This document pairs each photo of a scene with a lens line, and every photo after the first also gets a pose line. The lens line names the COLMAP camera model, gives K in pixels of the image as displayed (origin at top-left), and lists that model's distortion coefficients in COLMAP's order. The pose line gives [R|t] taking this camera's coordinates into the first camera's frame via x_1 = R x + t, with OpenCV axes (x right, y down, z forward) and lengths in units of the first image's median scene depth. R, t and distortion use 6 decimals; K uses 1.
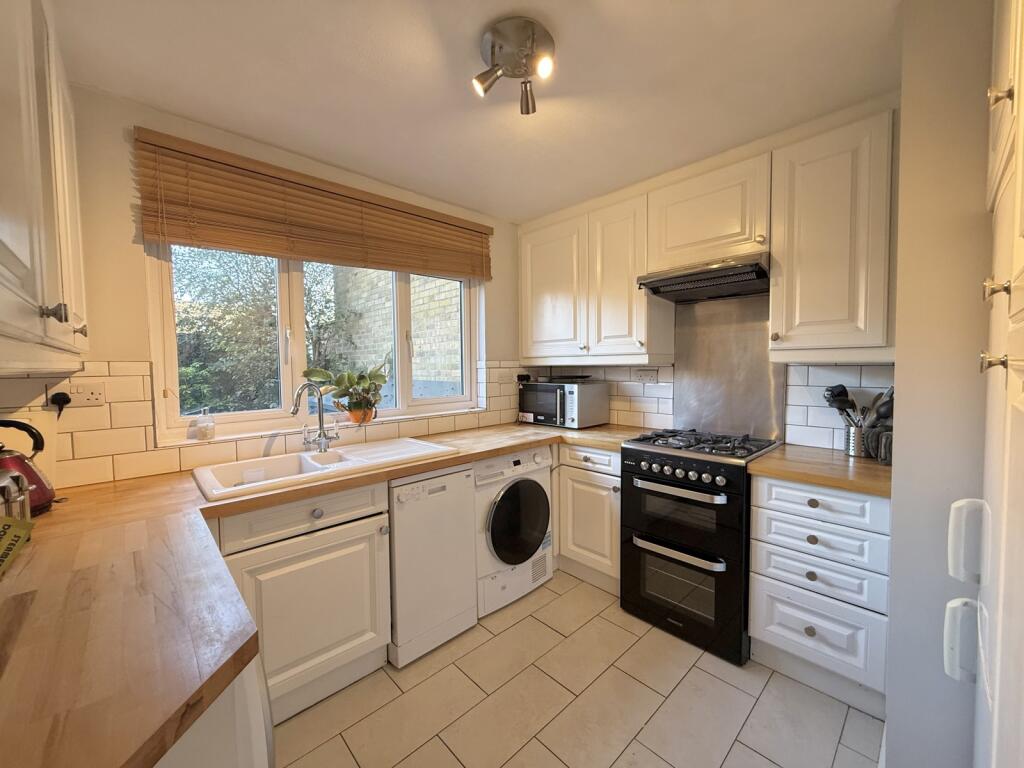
lens RADIAL K [[405.7, 0, 508.8], [0, 405.7, 382.4], [0, 0, 1]] dist [0.001931, 0.000105]
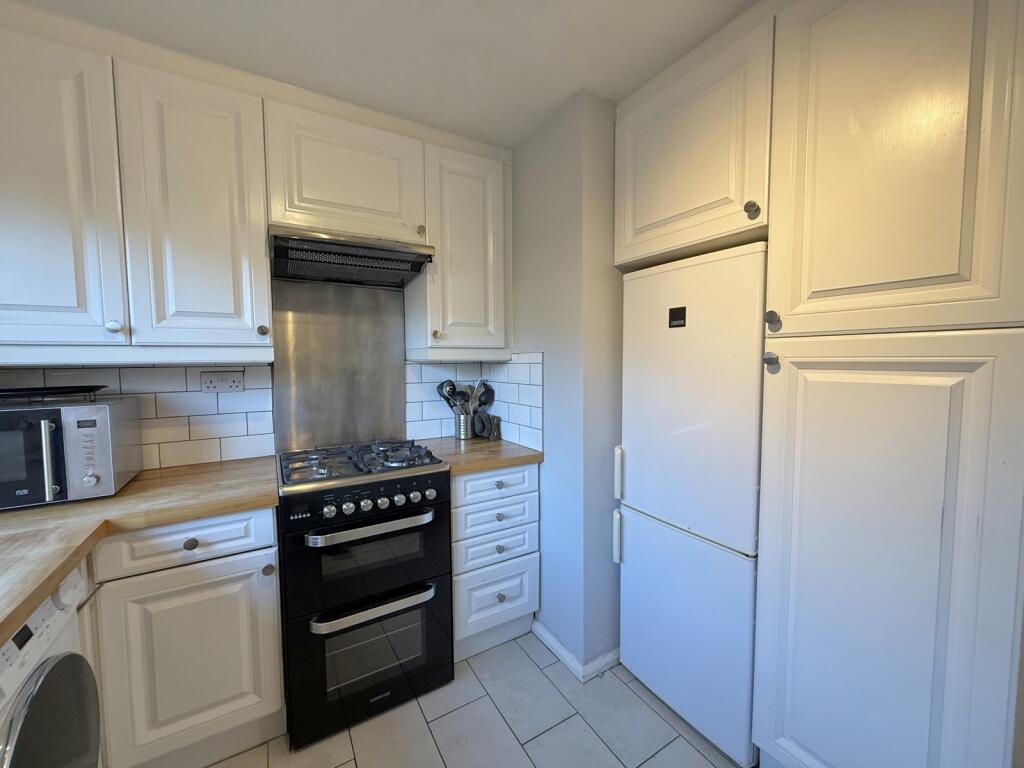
lens RADIAL K [[405.7, 0, 508.8], [0, 405.7, 382.4], [0, 0, 1]] dist [0.001931, 0.000105]
pose [[0.221240, -0.047291, 0.974072, -0.263254], [0.048139, 0.998135, 0.037526, -0.022137], [-0.974031, 0.038589, 0.223104, 0.576124]]
